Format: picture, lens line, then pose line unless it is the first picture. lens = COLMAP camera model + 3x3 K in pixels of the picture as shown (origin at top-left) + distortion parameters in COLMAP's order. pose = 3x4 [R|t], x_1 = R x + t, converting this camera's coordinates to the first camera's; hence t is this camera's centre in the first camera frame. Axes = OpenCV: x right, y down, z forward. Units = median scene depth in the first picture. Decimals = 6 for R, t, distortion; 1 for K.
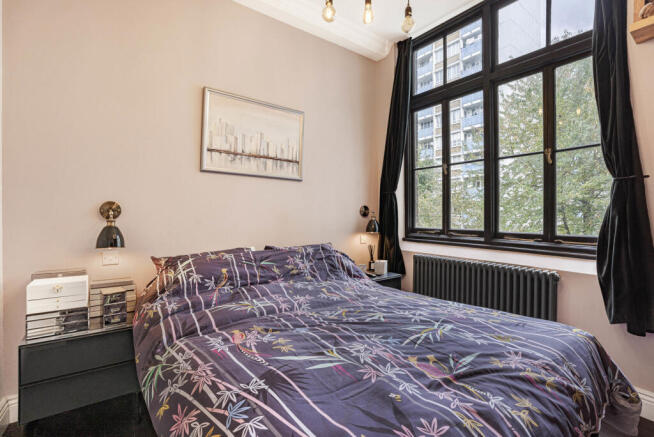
lens RADIAL K [[301.3, 0, 333.9], [0, 301.3, 216.6], [0, 0, 1]] dist [-0.040853, 0.001764]
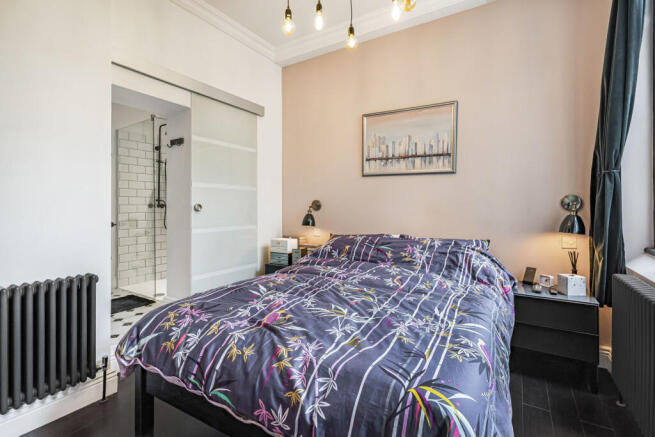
lens RADIAL K [[308.1, 0, 335.7], [0, 308.1, 220.5], [0, 0, 1]] dist [-0.054185, 0.000208]
pose [[0.360755, 0.036202, -0.931958, 0.794304], [-0.006992, 0.999323, 0.036113, 0.002034], [0.932634, -0.006512, 0.360764, 0.342571]]
